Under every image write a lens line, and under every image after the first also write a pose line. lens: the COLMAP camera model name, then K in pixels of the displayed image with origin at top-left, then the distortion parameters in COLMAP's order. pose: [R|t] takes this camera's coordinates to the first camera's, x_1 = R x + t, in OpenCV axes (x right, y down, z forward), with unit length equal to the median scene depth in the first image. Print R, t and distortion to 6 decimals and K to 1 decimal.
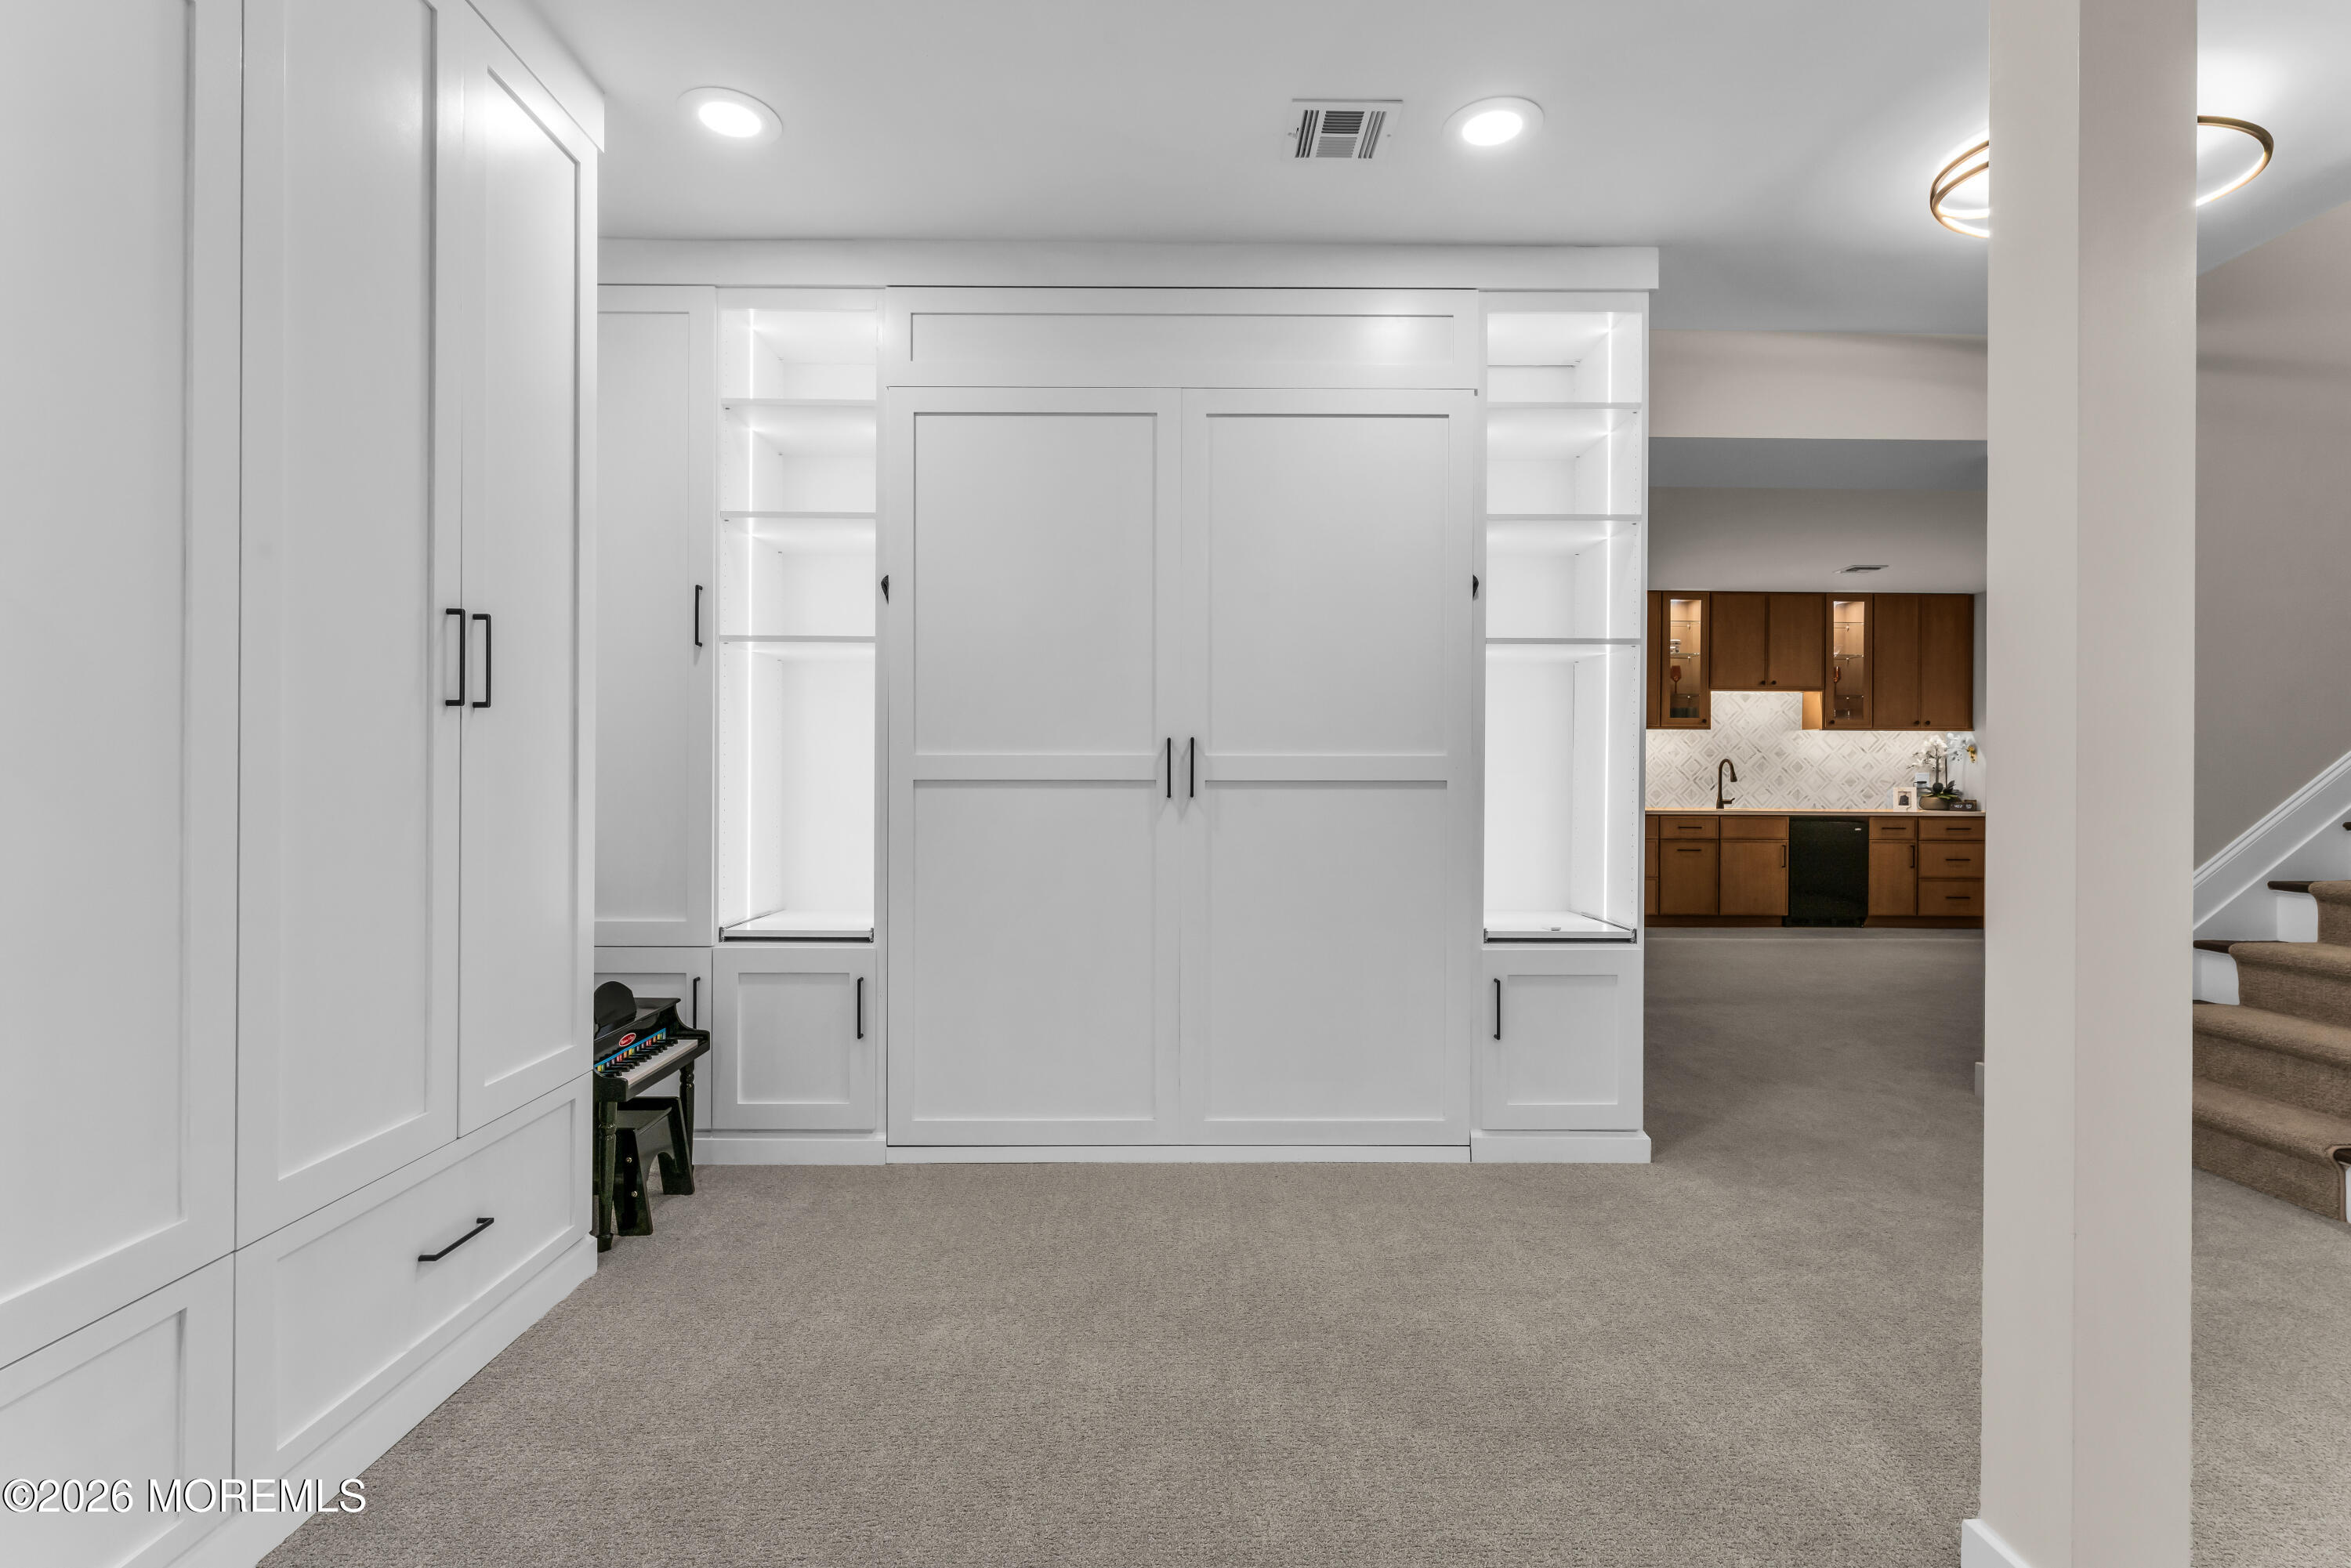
lens RADIAL K [[1229.9, 0, 1173.5], [0, 1229.9, 779.7], [0, 0, 1]] dist [0.002016, -0.000065]
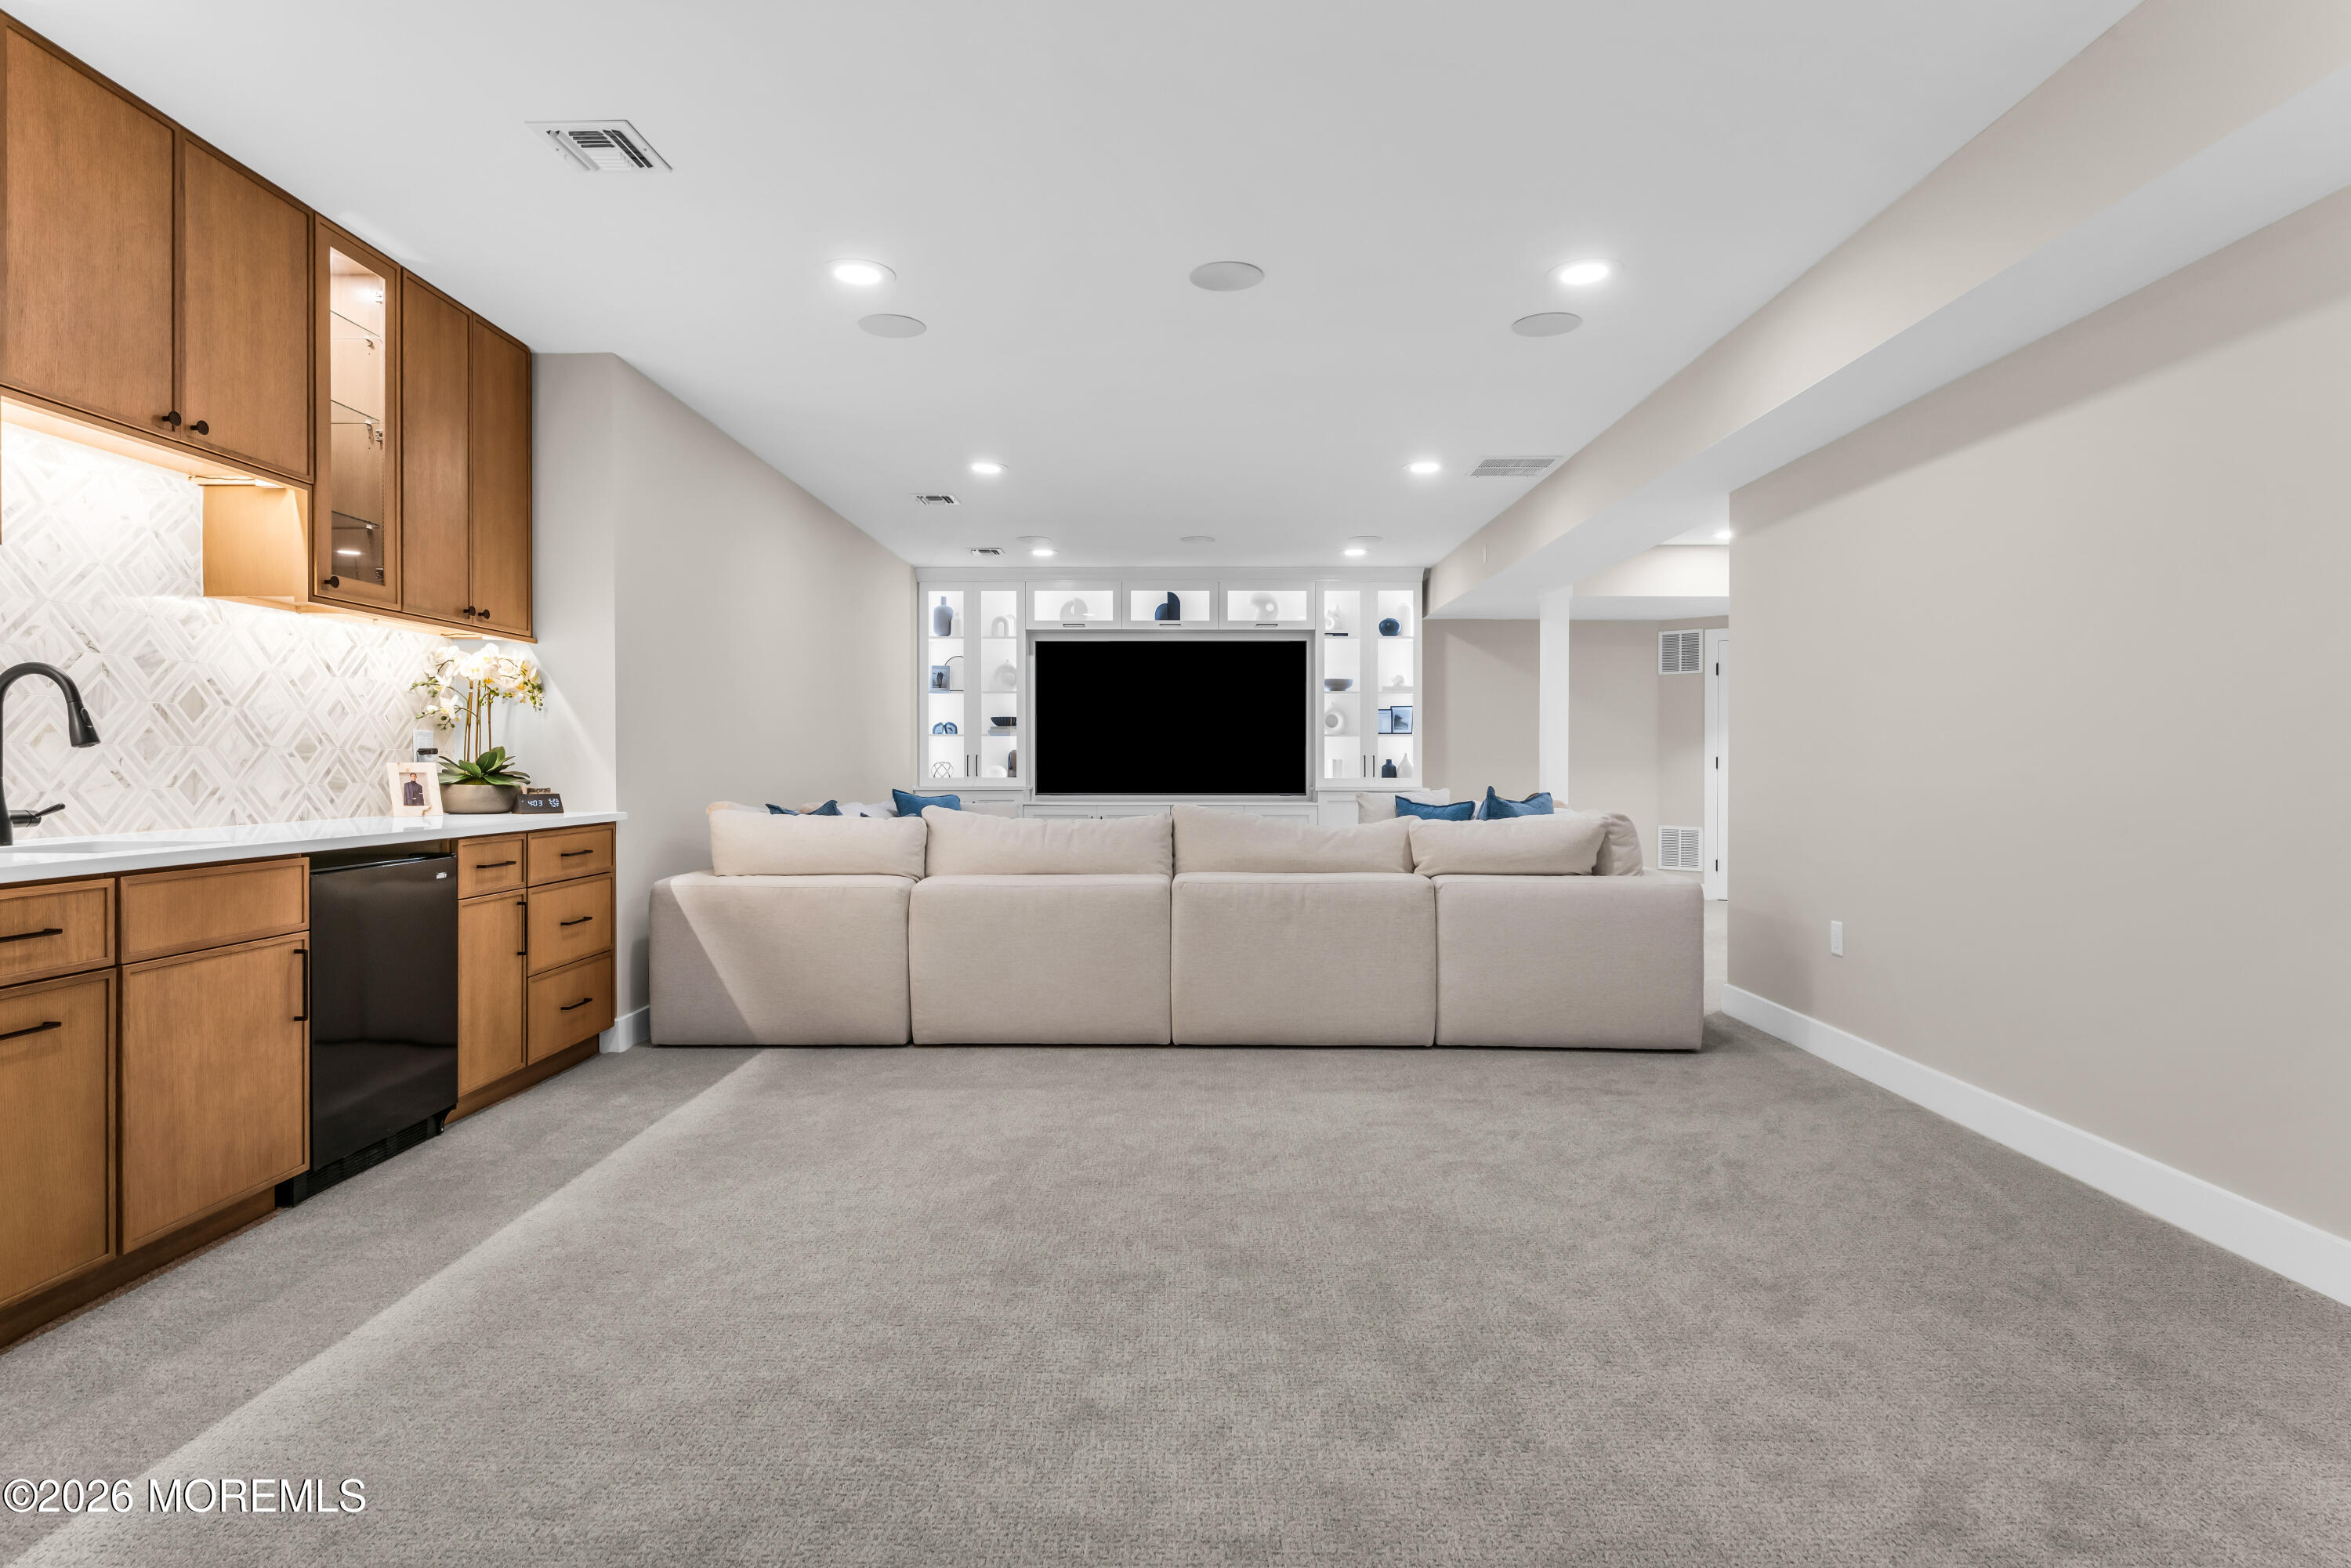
lens RADIAL K [[1229.9, 0, 1175.3], [0, 1229.9, 758.7], [0, 0, 1]] dist [0.002016, -0.000065]
pose [[0.021510, -0.000005, 0.999769, 0.182853], [-0.000635, 1.000000, 0.000019, 0.004434], [-0.999768, -0.000635, 0.021510, 0.747820]]
